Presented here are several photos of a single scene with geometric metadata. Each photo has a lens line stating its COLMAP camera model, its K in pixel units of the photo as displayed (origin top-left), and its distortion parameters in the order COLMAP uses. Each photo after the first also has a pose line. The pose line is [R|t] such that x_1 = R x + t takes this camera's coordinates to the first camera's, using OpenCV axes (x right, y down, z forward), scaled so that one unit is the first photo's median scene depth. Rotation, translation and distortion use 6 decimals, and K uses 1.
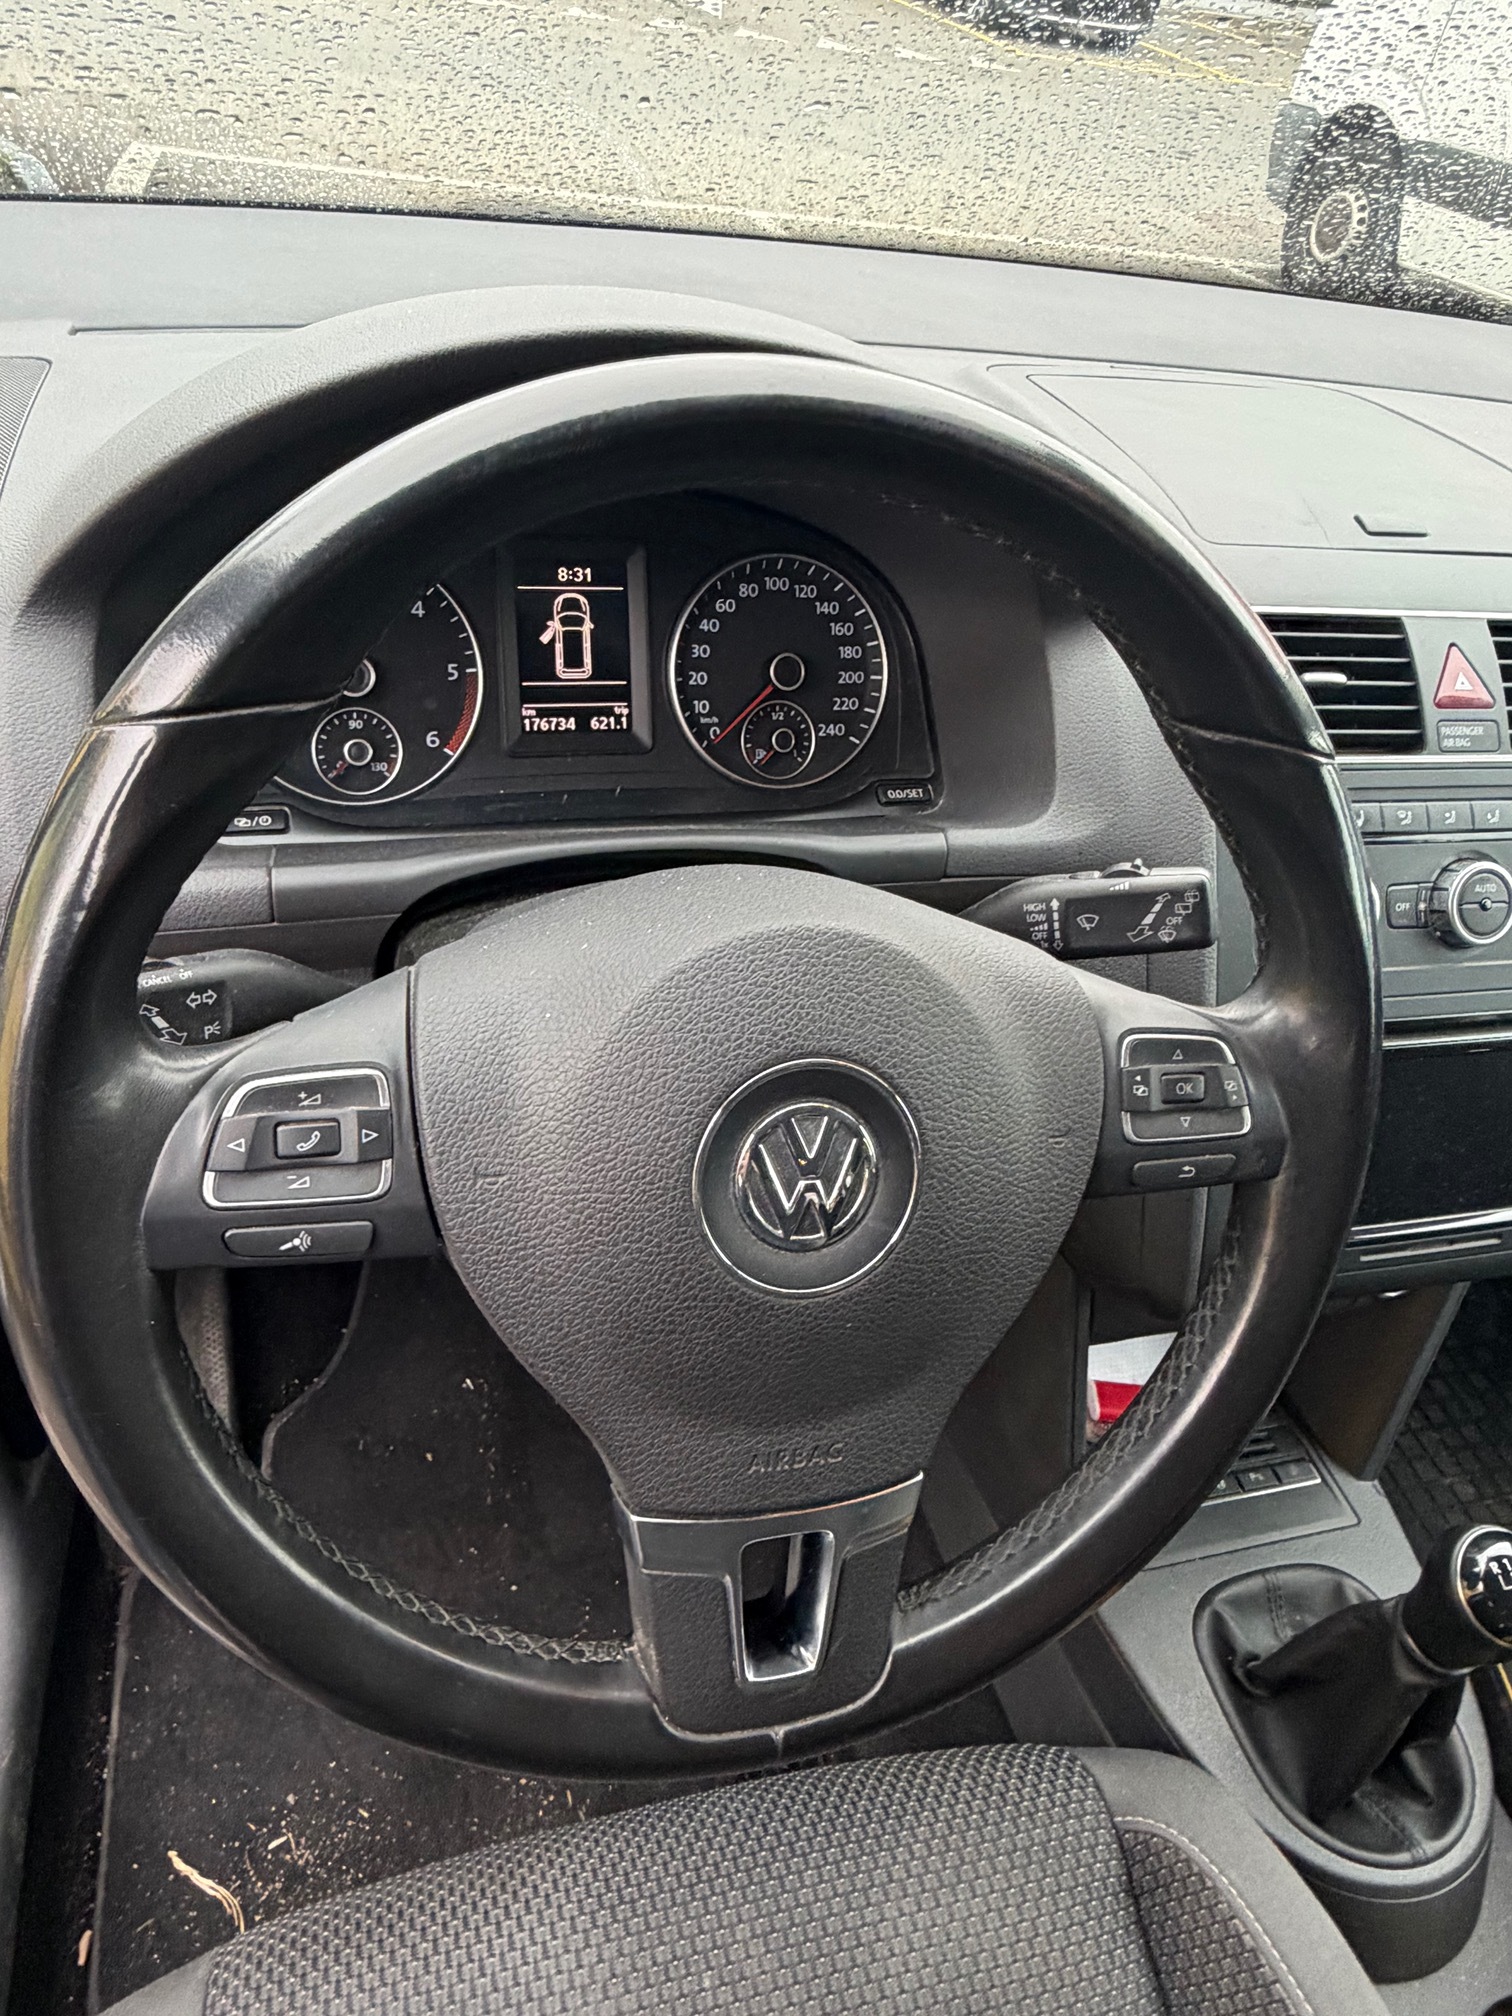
lens RADIAL K [[1338.0, 0, 703.9], [0, 1338.0, 1009.6], [0, 0, 1]] dist [0.014712, 0.003485]
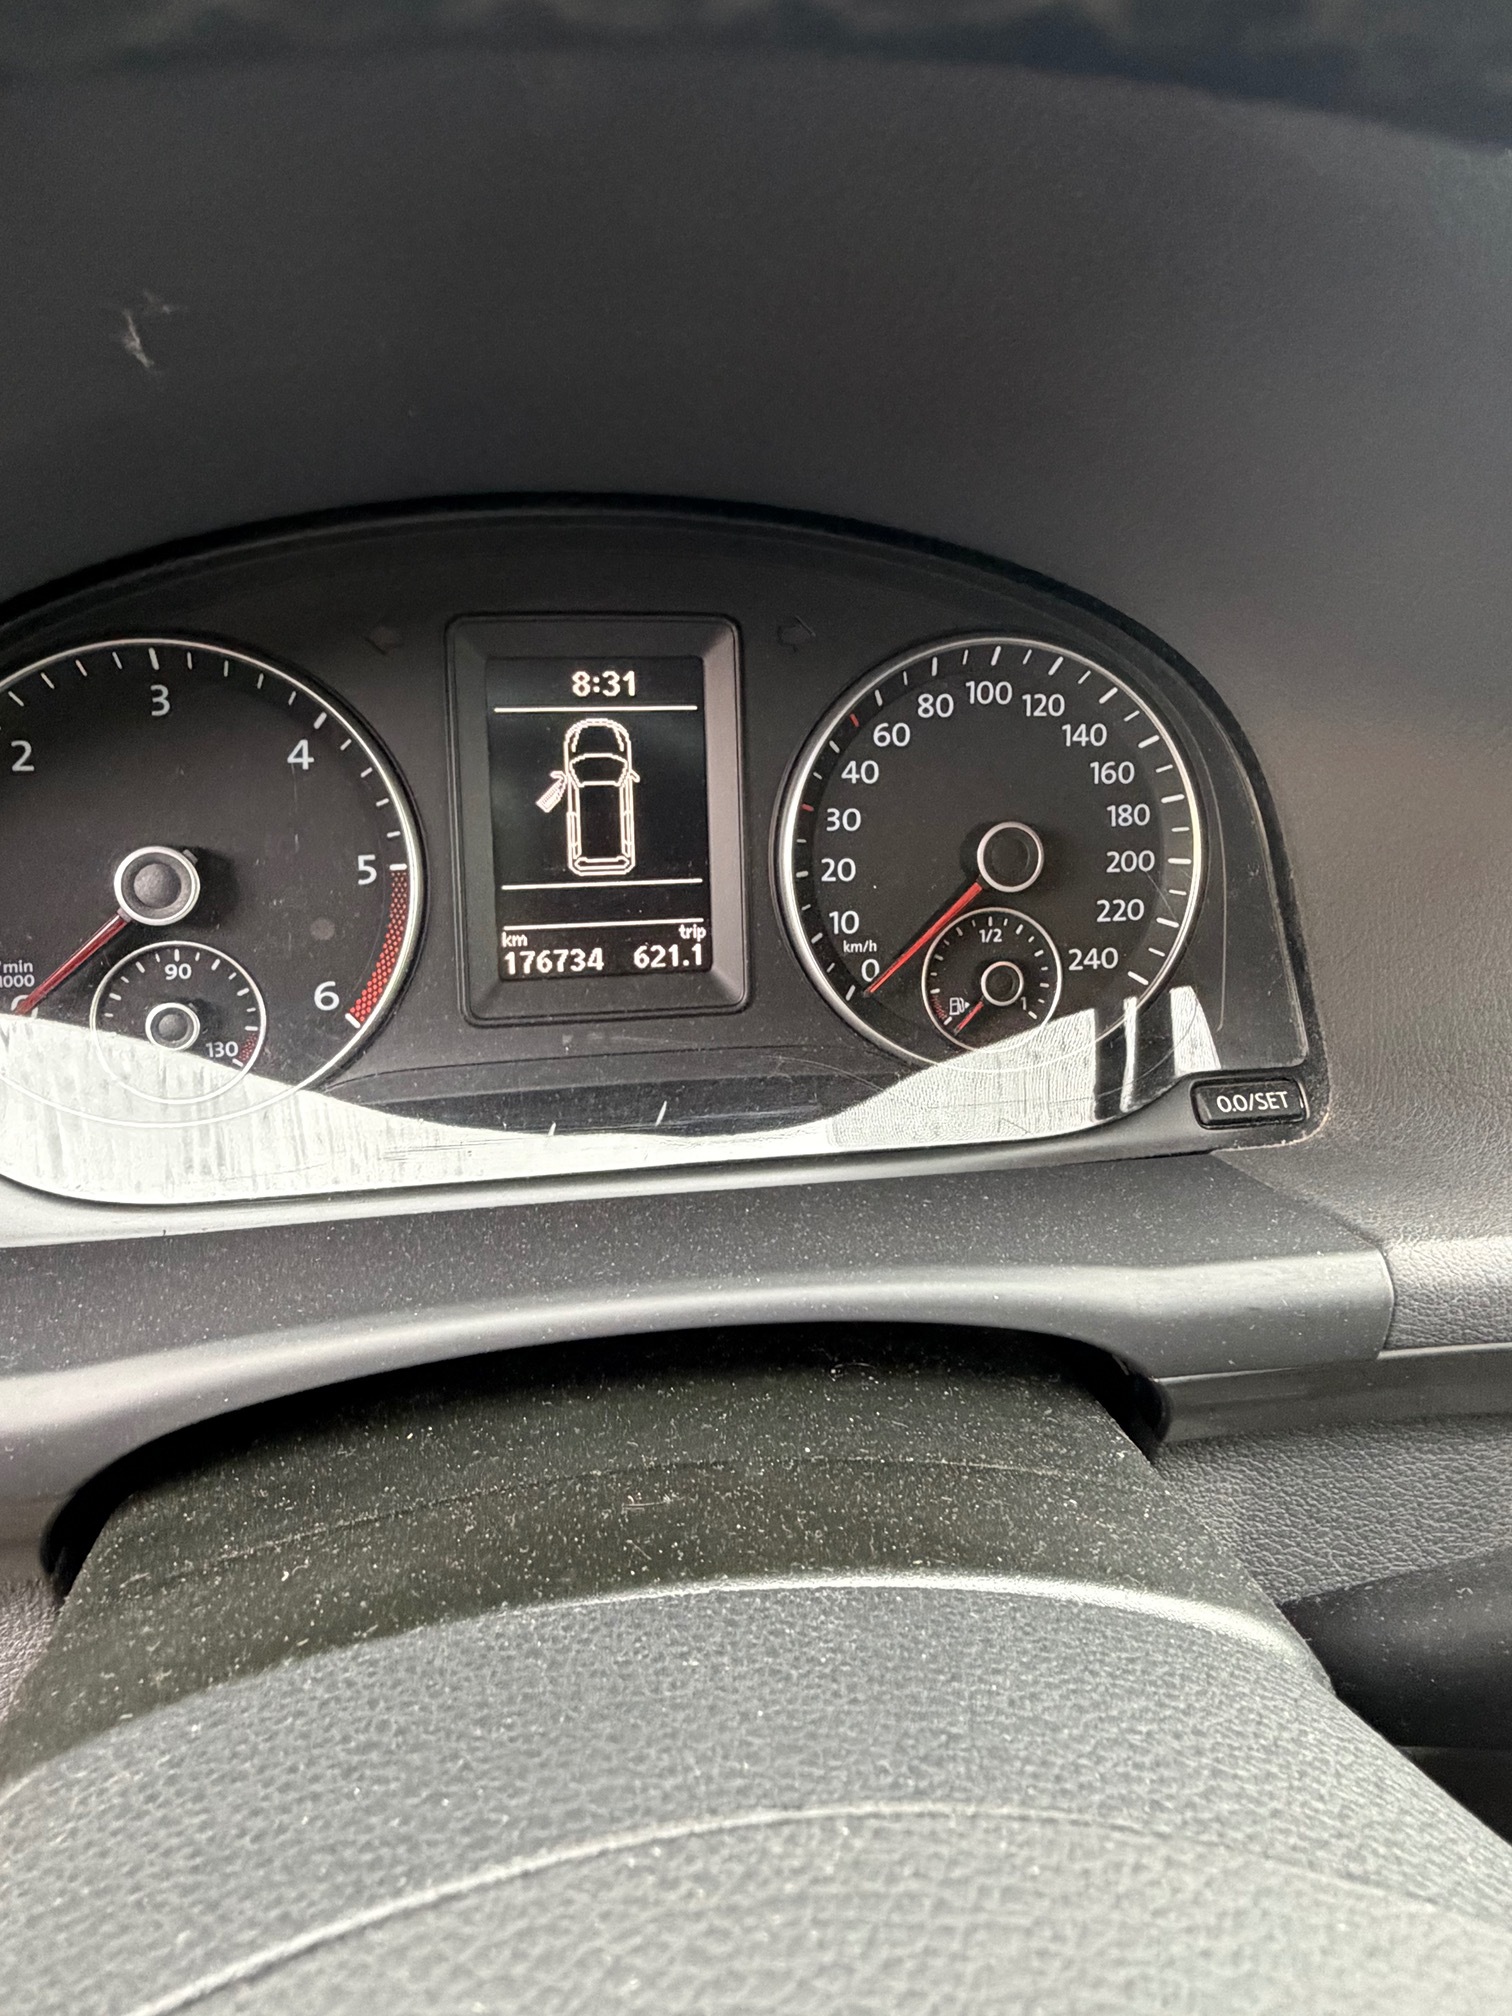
lens RADIAL K [[1356.1, 0, 756.0], [0, 1356.1, 1008.0], [0, 0, 1]] dist [-0.000788, 0.000808]
pose [[0.993693, 0.006071, -0.111971, 0.023597], [-0.014591, 0.997044, -0.075430, -0.153200], [0.111182, 0.076588, 0.990844, 0.472861]]
